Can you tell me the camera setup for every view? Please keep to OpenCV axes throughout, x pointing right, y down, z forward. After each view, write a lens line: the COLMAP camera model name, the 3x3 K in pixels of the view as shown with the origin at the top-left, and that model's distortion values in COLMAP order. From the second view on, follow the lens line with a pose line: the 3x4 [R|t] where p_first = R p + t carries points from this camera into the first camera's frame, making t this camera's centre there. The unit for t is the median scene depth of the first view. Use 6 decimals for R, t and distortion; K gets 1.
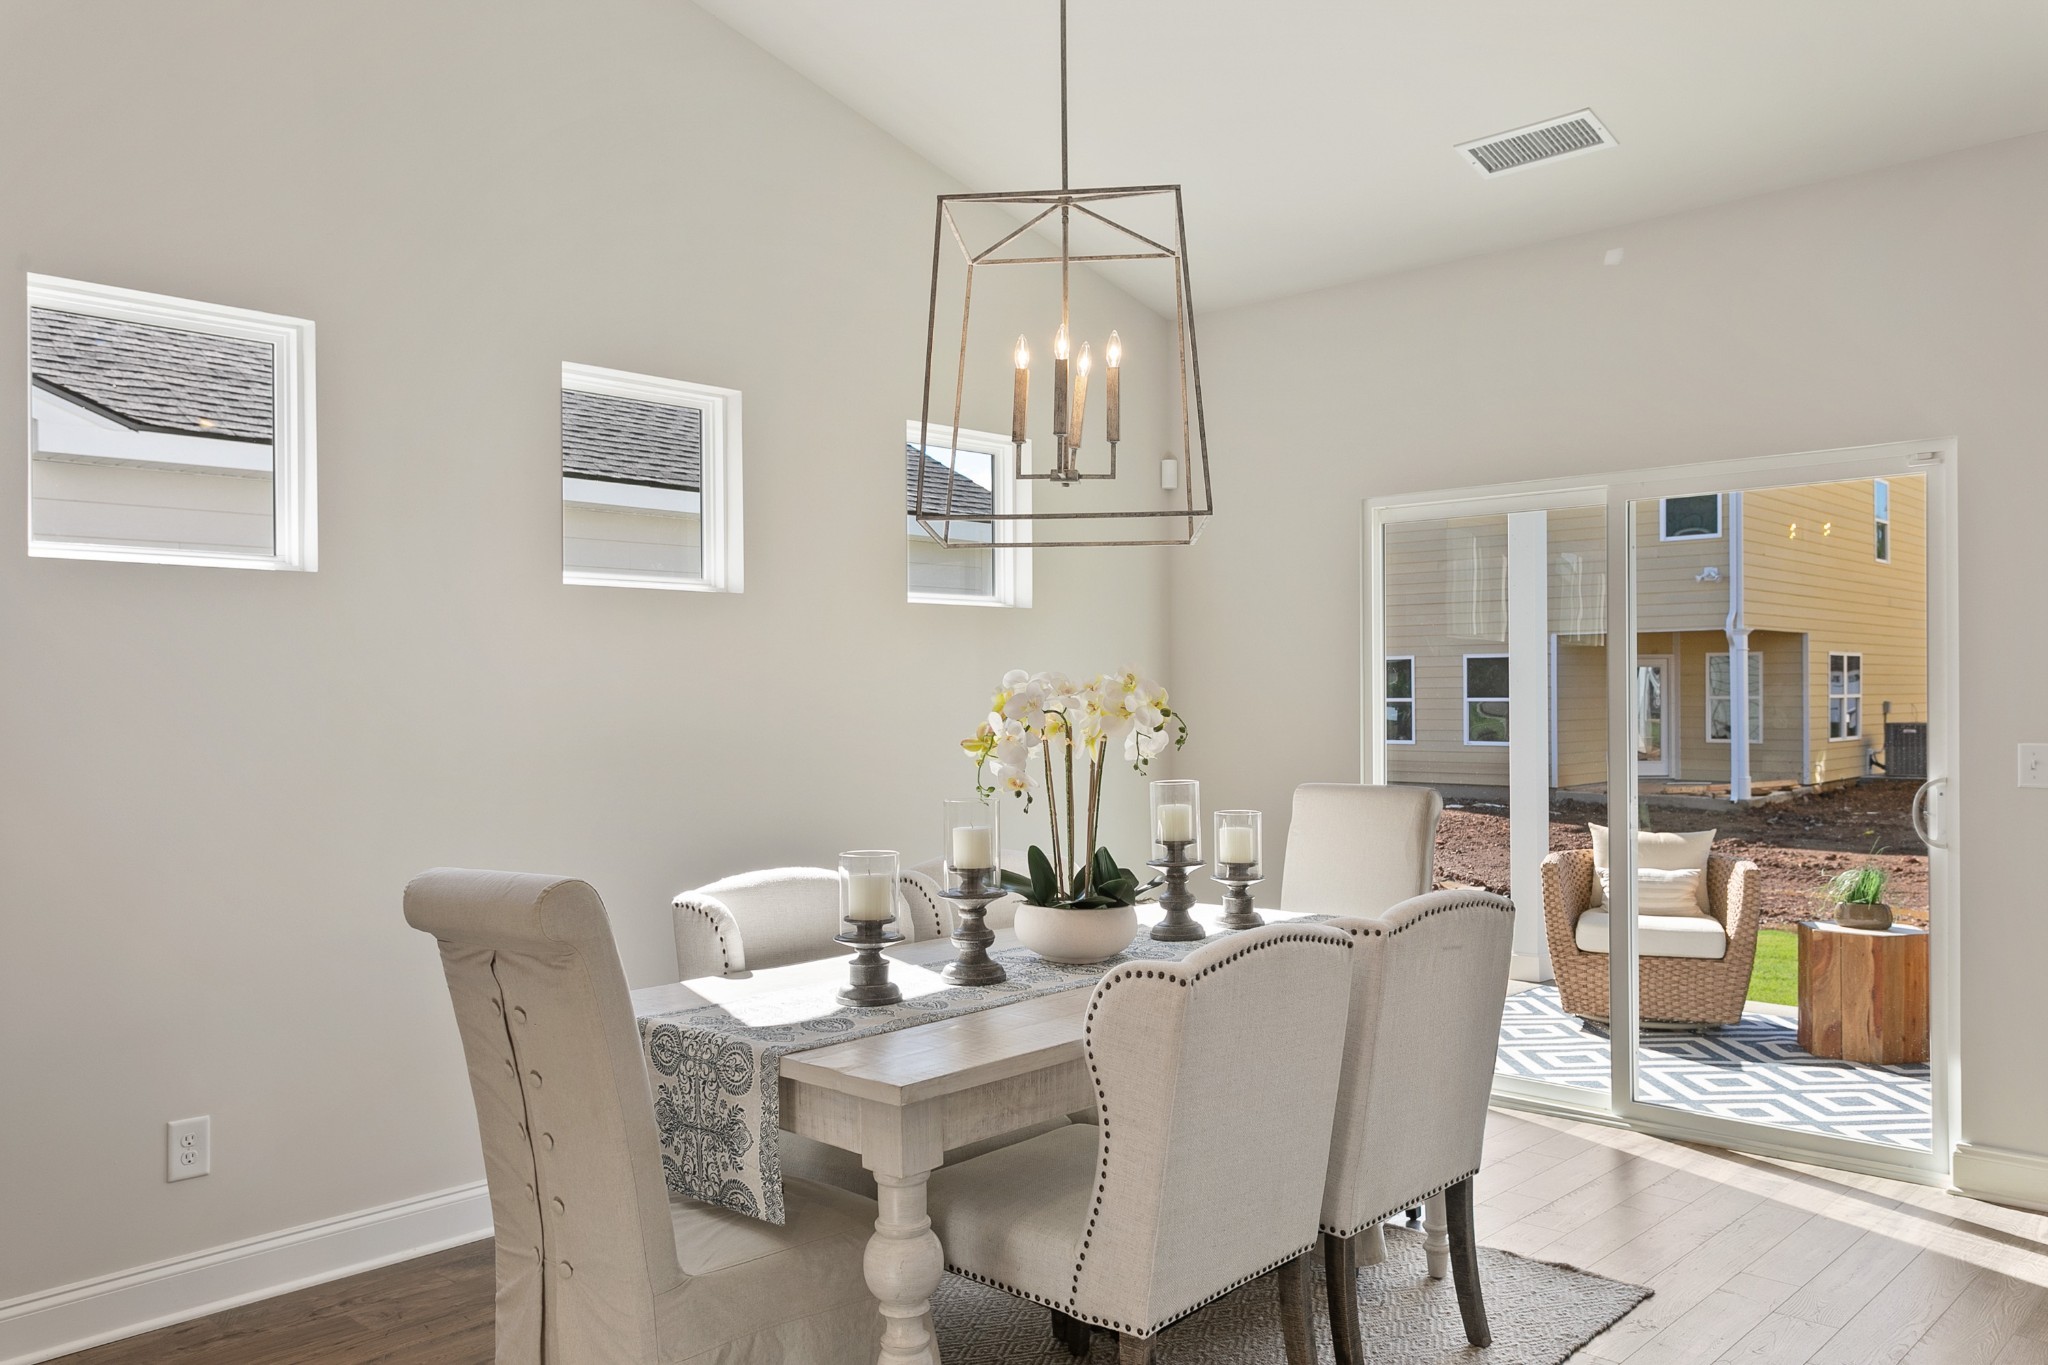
lens RADIAL K [[1533.7, 0, 1023.1], [0, 1533.7, 707.0], [0, 0, 1]] dist [0.013548, 0.005946]
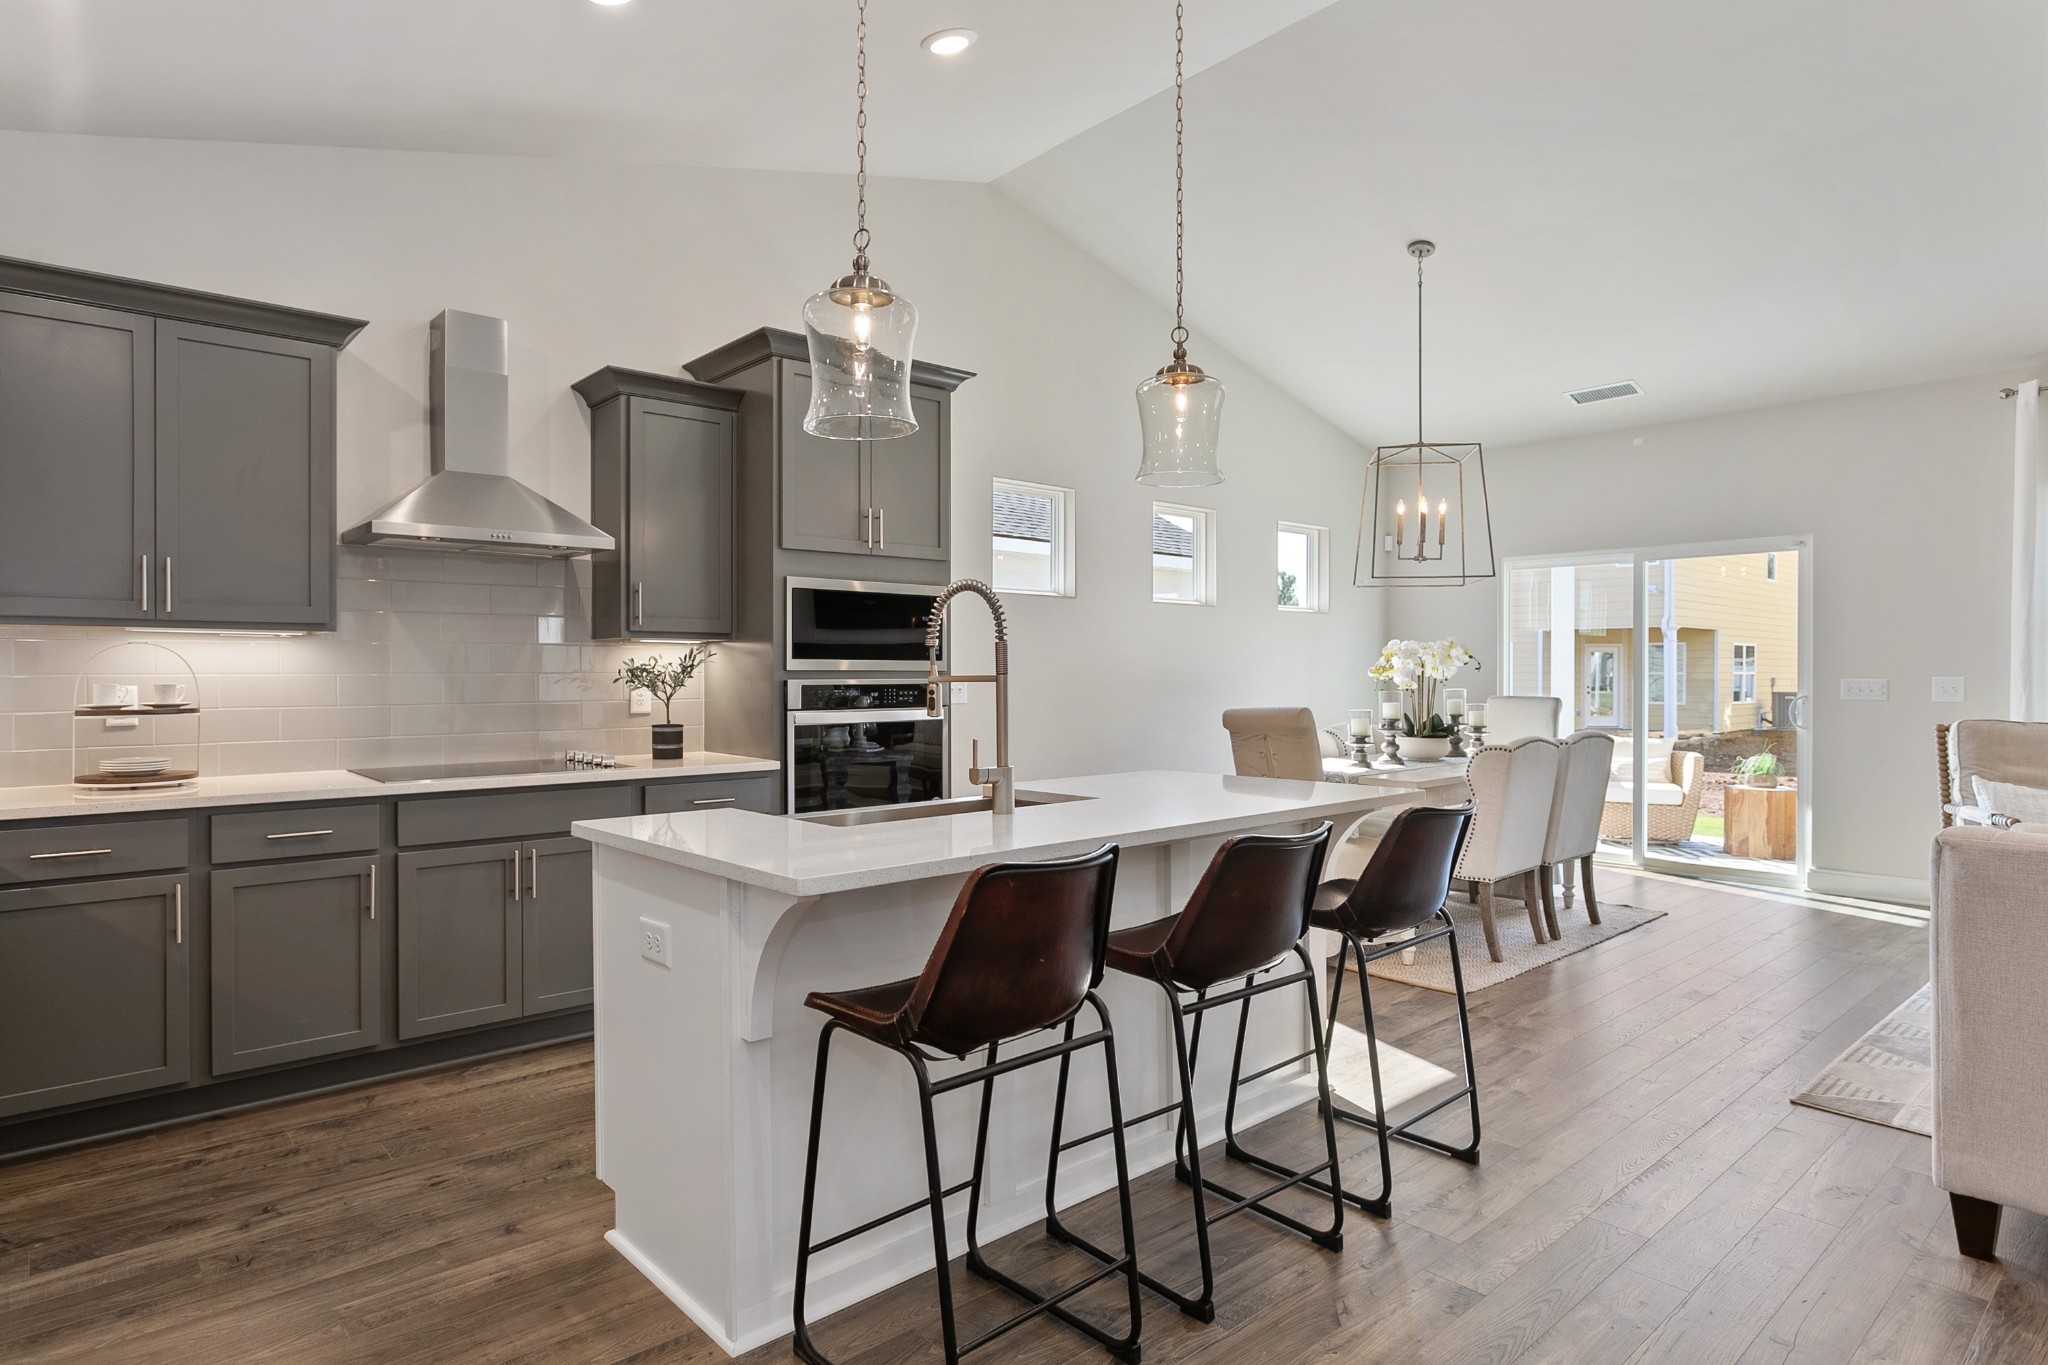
lens RADIAL K [[1118.3, 0, 1024.0], [0, 1118.3, 682.5], [0, 0, 1]] dist [0.002604, 0.000346]
pose [[0.996883, 0.009683, -0.078304, -0.236875], [-0.009596, 0.999953, 0.001494, 0.024297], [0.078314, -0.000738, 0.996928, -0.415562]]
